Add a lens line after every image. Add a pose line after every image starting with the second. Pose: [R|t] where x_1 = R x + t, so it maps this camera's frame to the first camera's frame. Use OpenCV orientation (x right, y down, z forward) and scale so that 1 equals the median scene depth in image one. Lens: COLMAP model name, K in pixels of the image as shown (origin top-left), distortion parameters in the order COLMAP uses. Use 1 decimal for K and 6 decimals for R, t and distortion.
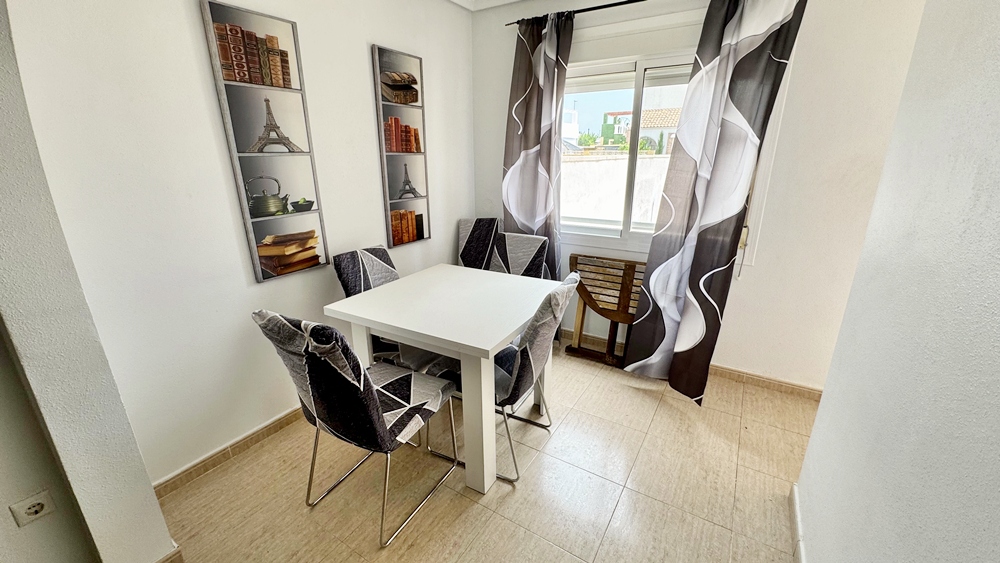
lens RADIAL K [[399.3, 0, 500.0], [0, 399.3, 281.5], [0, 0, 1]] dist [-0.003235, -0.000091]
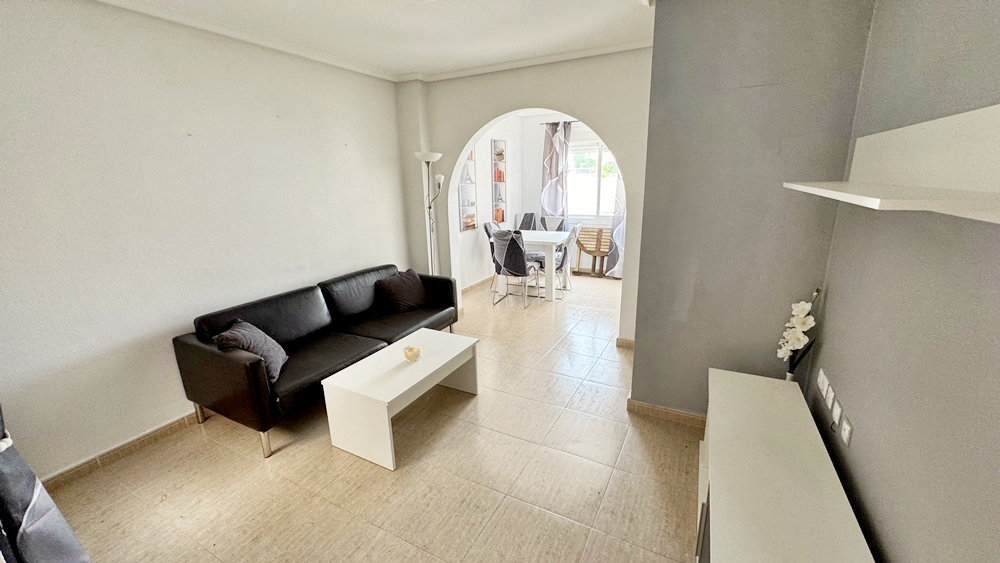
lens RADIAL K [[399.3, 0, 500.0], [0, 399.3, 281.5], [0, 0, 1]] dist [-0.003235, -0.000091]
pose [[0.997870, -0.031947, 0.056872, -0.416884], [0.034981, 0.997972, -0.053179, 0.391269], [-0.055058, 0.055055, 0.996964, -1.330166]]
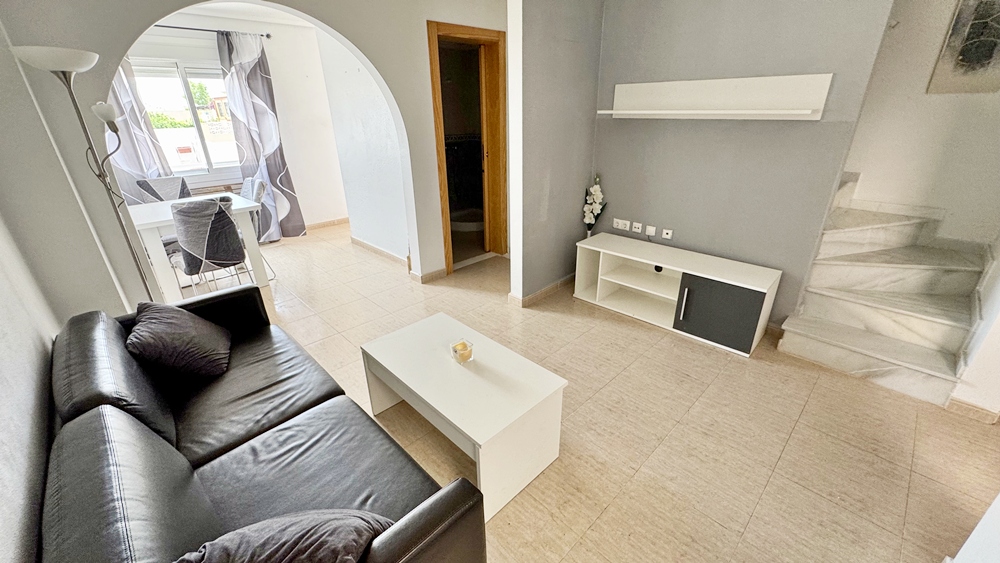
lens RADIAL K [[399.3, 0, 500.0], [0, 399.3, 281.5], [0, 0, 1]] dist [-0.003235, -0.000091]
pose [[0.240385, -0.389392, 0.889151, -1.207772], [0.310196, 0.898795, 0.309753, 0.174672], [-0.919779, 0.201351, 0.336844, -0.626024]]
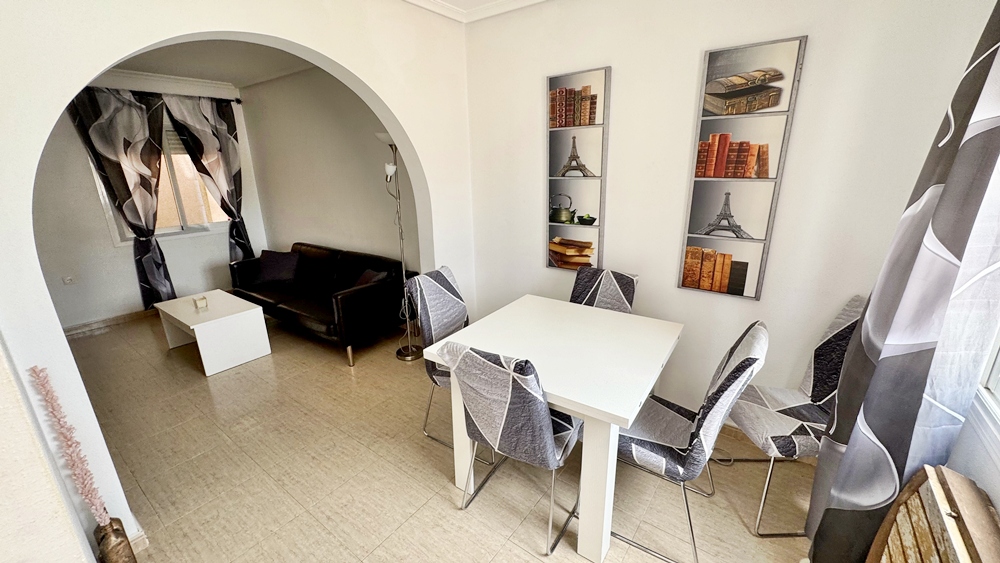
lens RADIAL K [[399.3, 0, 500.0], [0, 399.3, 281.5], [0, 0, 1]] dist [-0.003235, -0.000091]
pose [[-0.080666, 0.291687, -0.953106, 0.630530], [-0.284845, 0.909598, 0.302480, -0.270459], [0.955174, 0.295887, 0.009712, 0.688179]]
